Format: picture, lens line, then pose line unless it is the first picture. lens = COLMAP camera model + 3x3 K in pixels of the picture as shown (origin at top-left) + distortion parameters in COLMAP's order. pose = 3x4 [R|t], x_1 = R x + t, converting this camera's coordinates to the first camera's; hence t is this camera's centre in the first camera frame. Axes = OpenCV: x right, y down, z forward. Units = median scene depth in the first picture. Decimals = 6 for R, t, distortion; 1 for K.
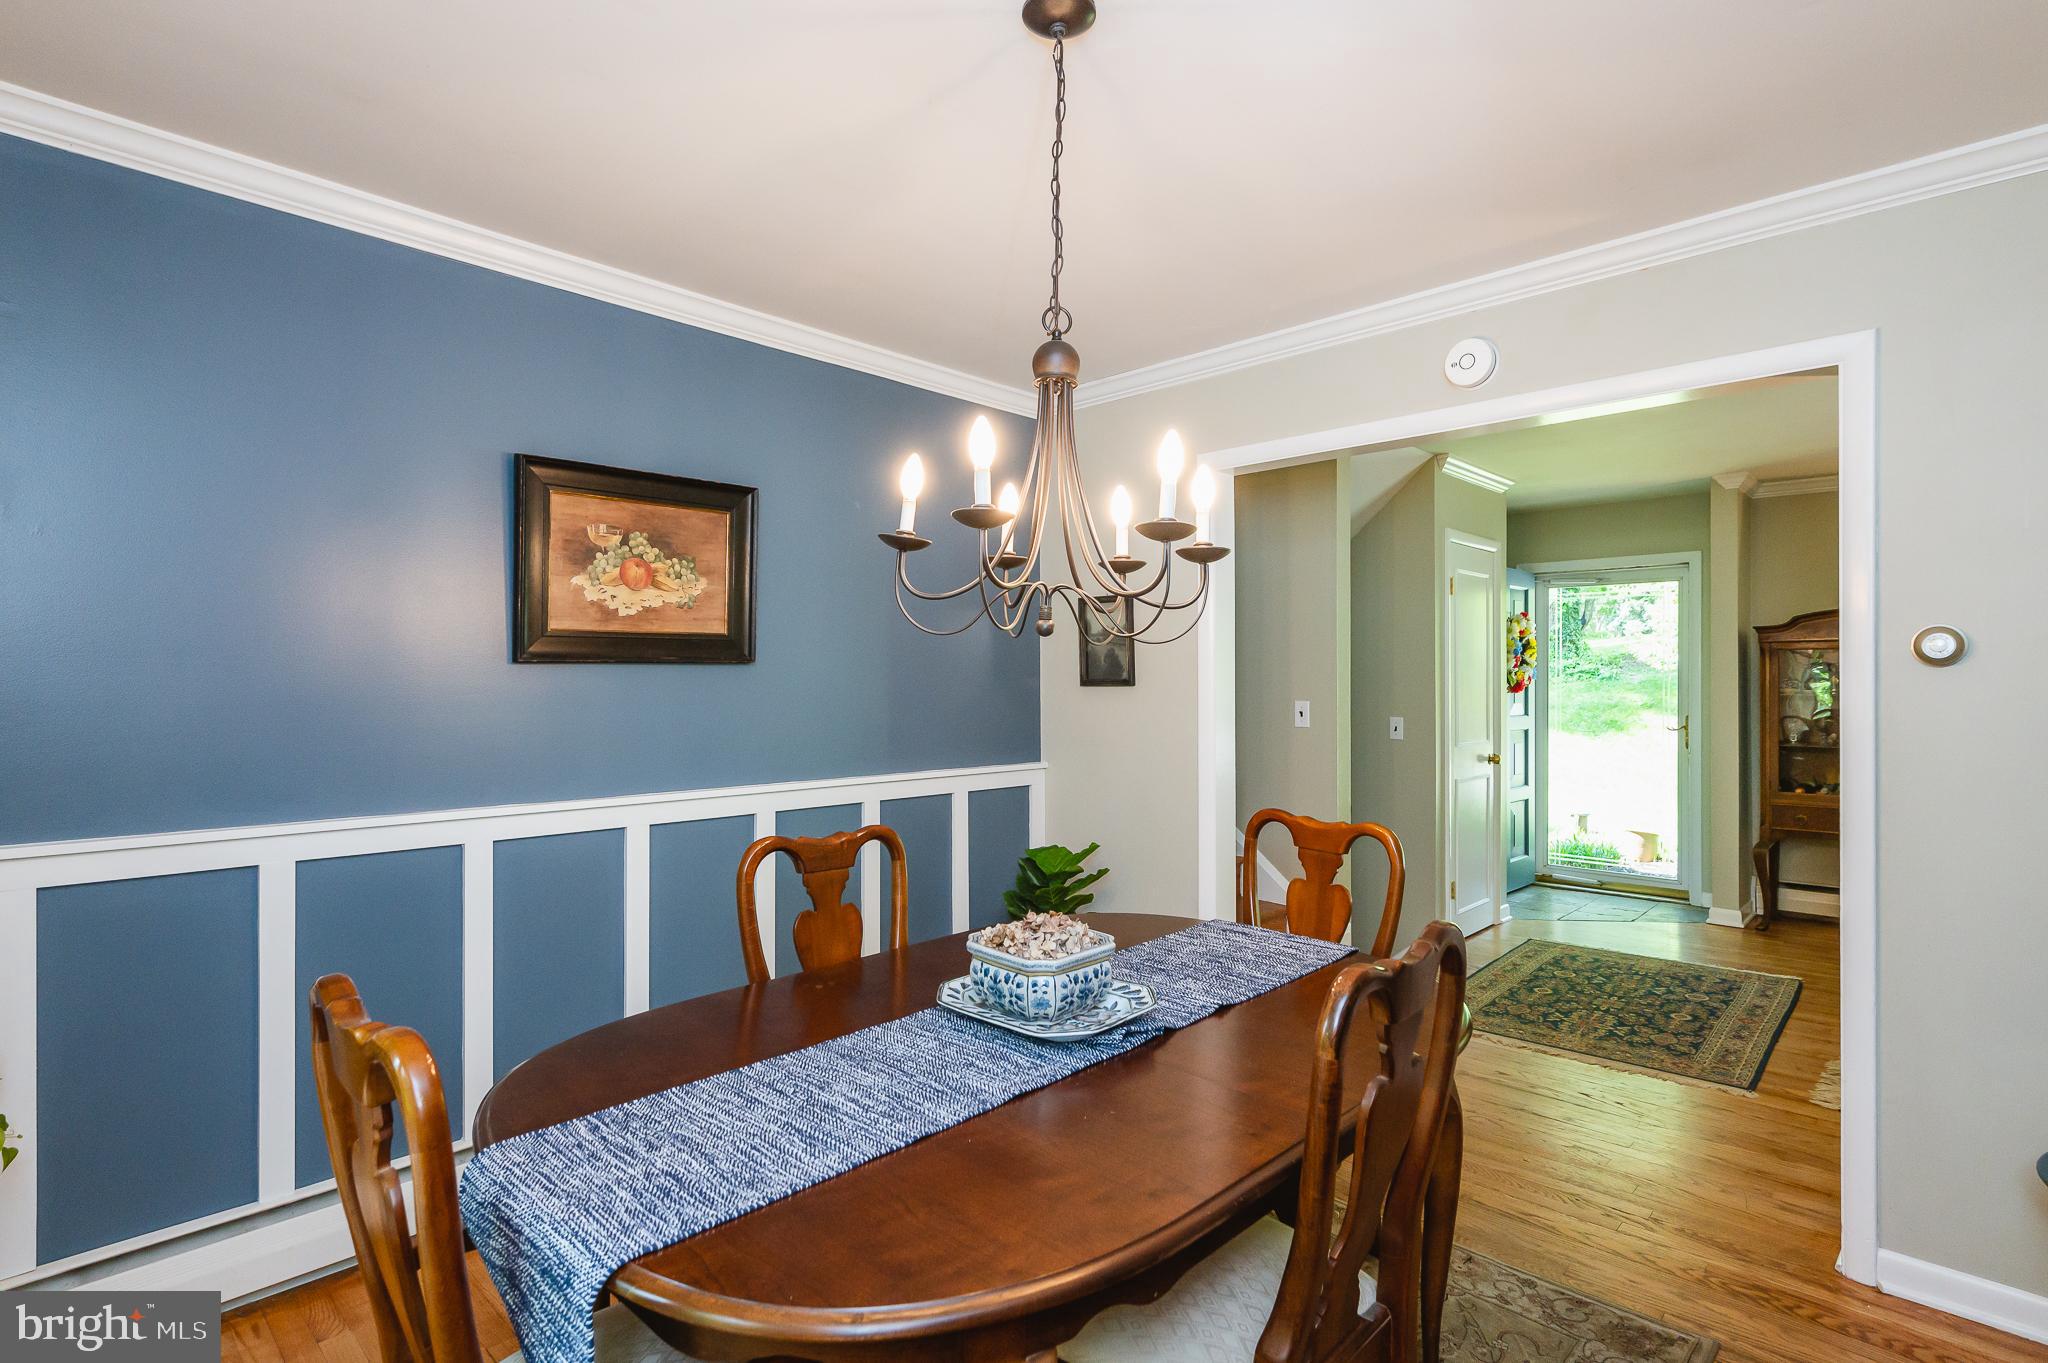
lens RADIAL K [[1017.2, 0, 1029.4], [0, 1017.2, 691.2], [0, 0, 1]] dist [-0.000857, 0.000156]
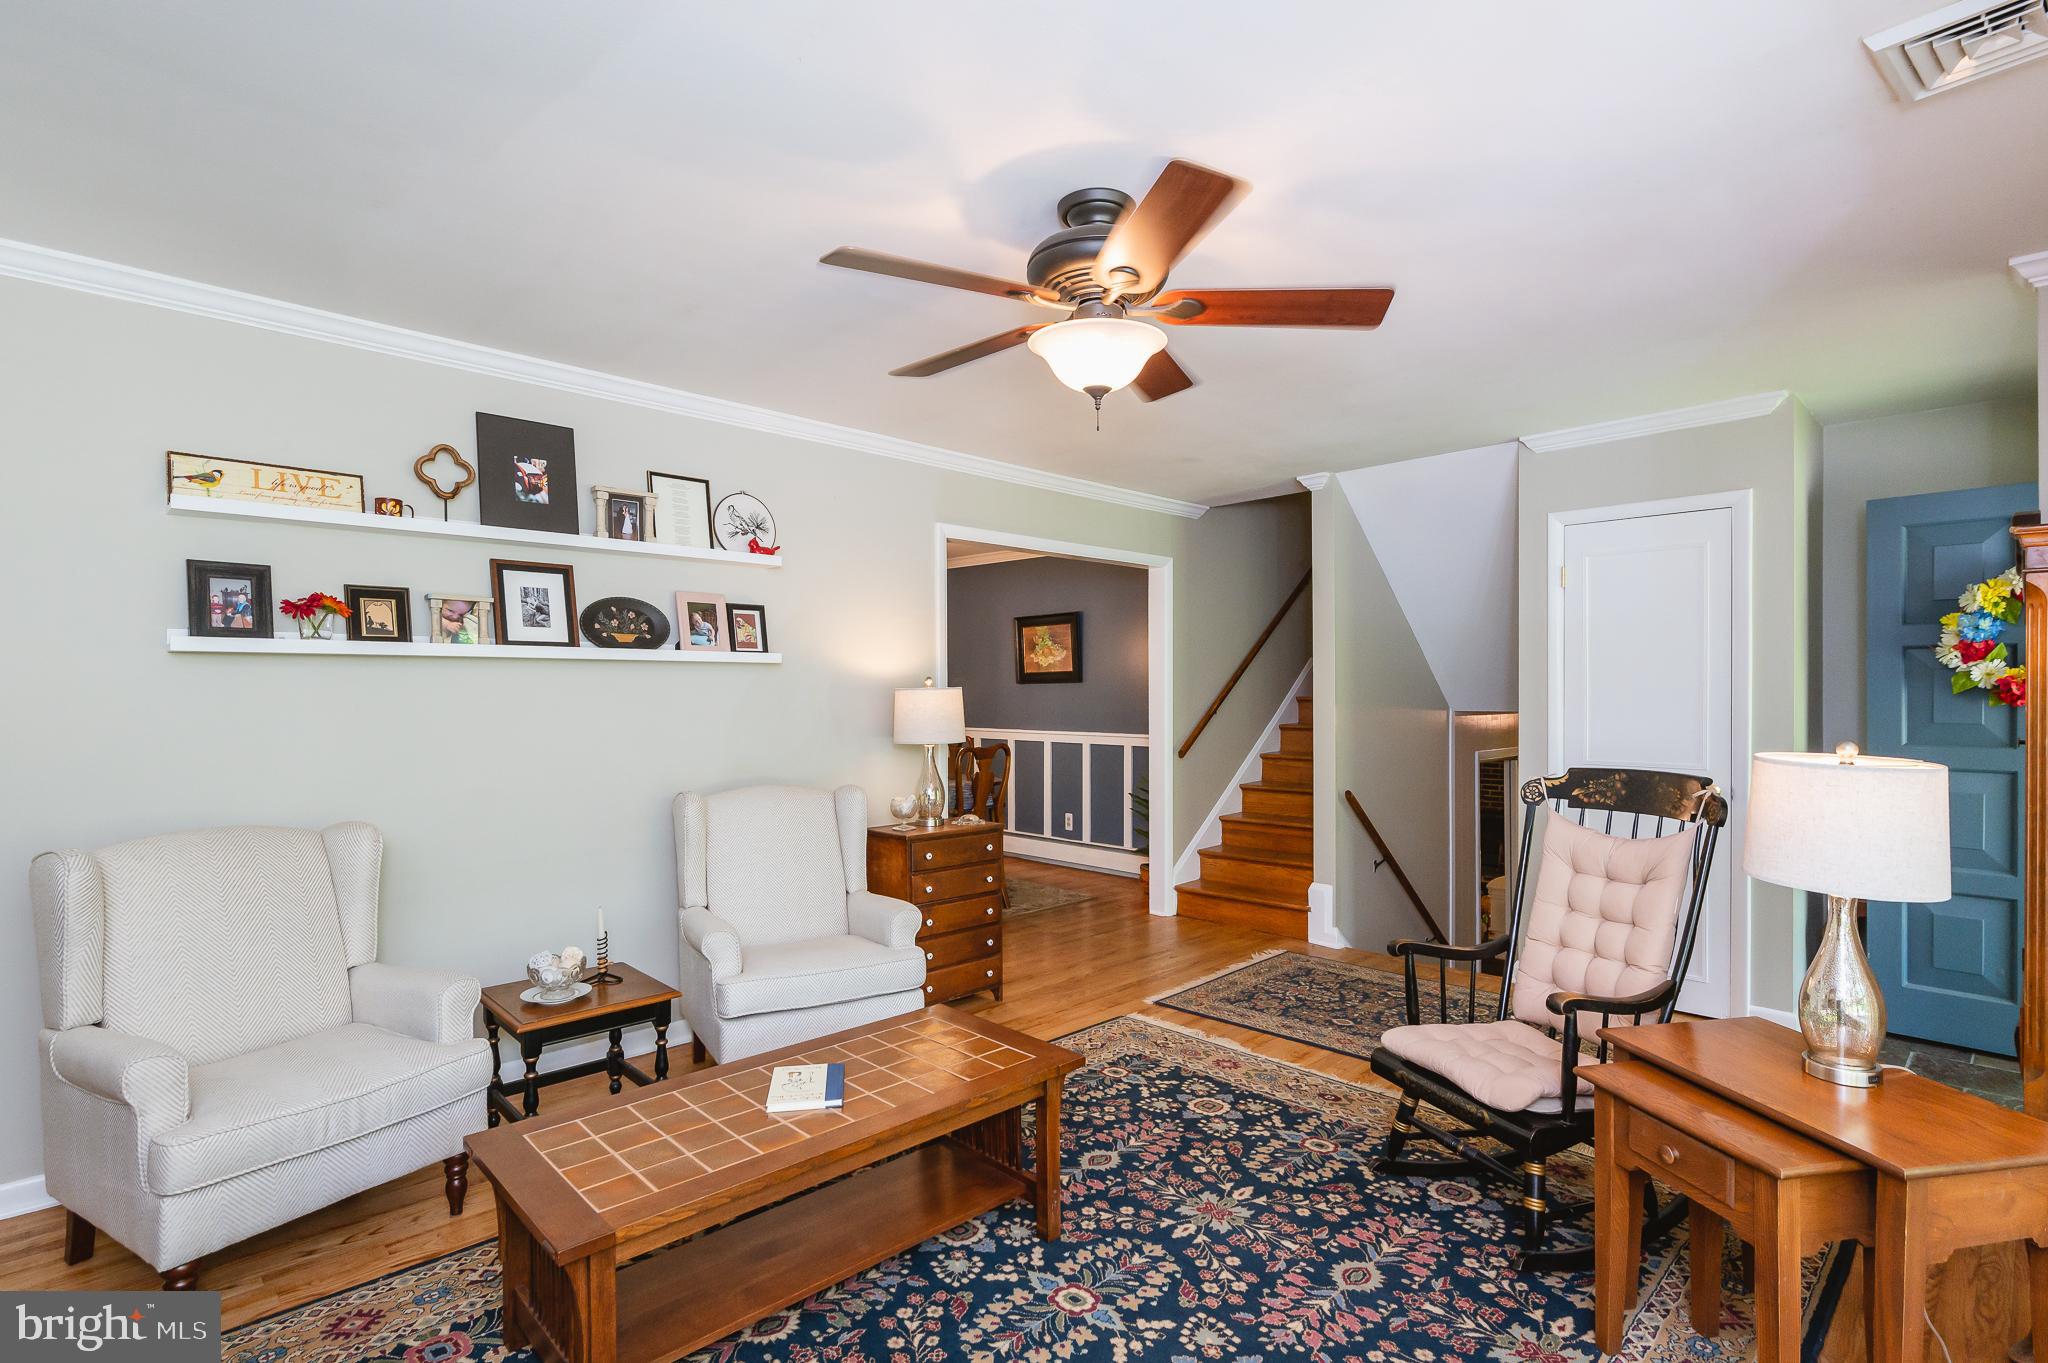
lens RADIAL K [[1017.2, 0, 1029.4], [0, 1017.2, 691.2], [0, 0, 1]] dist [-0.000857, 0.000156]
pose [[-0.034876, 0.000234, -0.999392, 2.425312], [-0.008443, 0.999964, 0.000529, -0.007111], [0.999356, 0.008456, -0.034872, 1.058033]]
